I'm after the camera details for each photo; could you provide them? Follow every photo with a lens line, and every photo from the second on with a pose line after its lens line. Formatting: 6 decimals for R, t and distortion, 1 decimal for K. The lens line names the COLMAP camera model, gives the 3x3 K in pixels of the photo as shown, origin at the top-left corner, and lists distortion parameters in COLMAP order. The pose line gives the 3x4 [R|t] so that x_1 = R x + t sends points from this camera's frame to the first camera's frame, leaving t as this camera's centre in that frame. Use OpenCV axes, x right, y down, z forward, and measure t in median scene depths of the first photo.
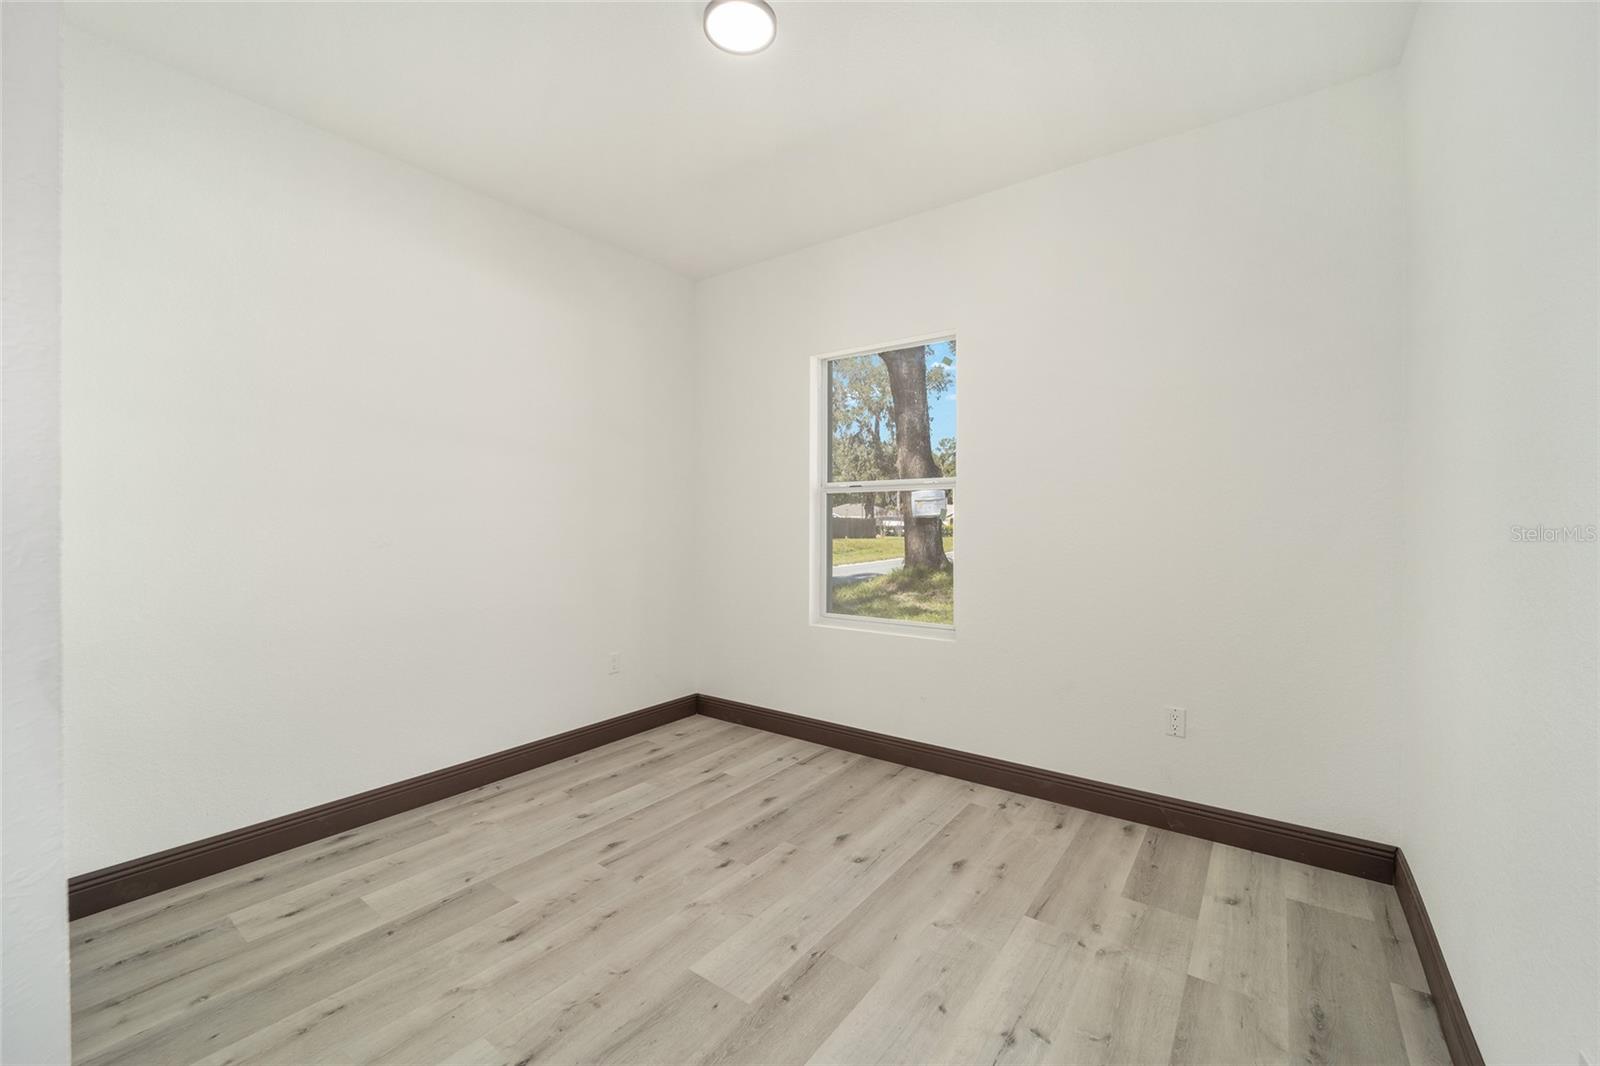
lens RADIAL K [[657.1, 0, 801.6], [0, 657.1, 527.0], [0, 0, 1]] dist [-0.000373, 0.000663]
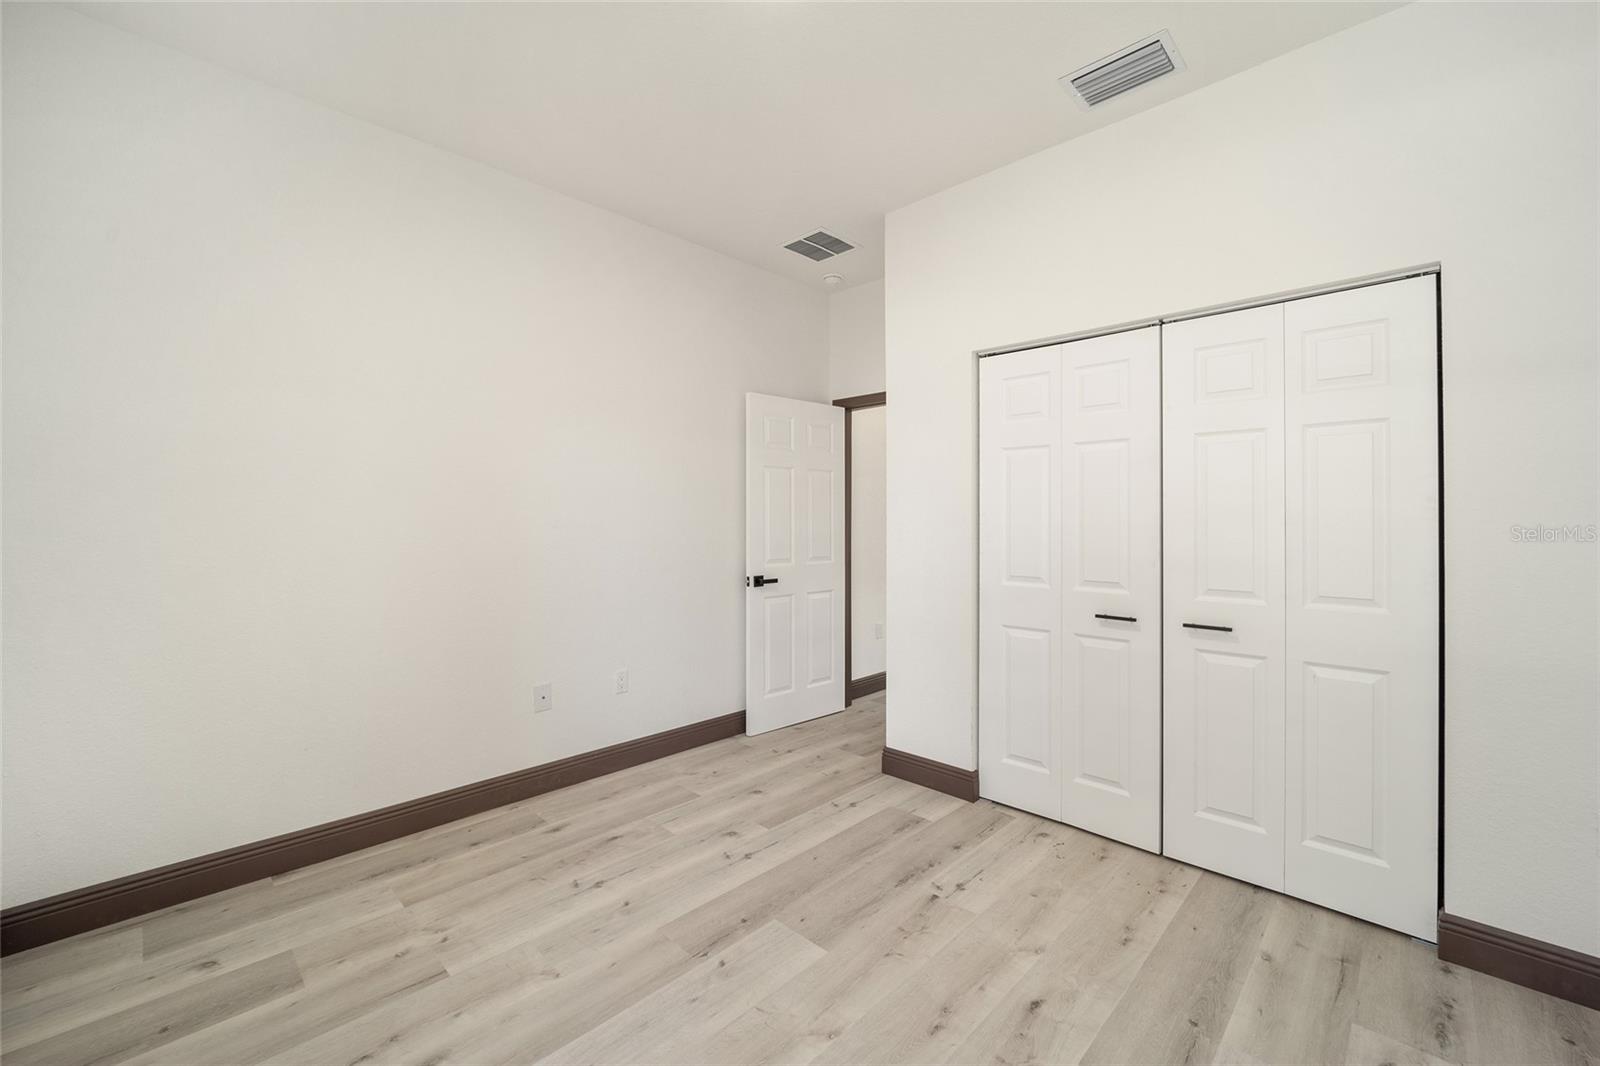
lens RADIAL K [[657.1, 0, 797.9], [0, 657.1, 525.0], [0, 0, 1]] dist [-0.000373, 0.000663]
pose [[-0.990512, -0.001263, 0.137423, -0.260865], [0.001812, 0.999751, 0.022244, -0.027974], [-0.137416, 0.022282, -0.990263, 1.976509]]
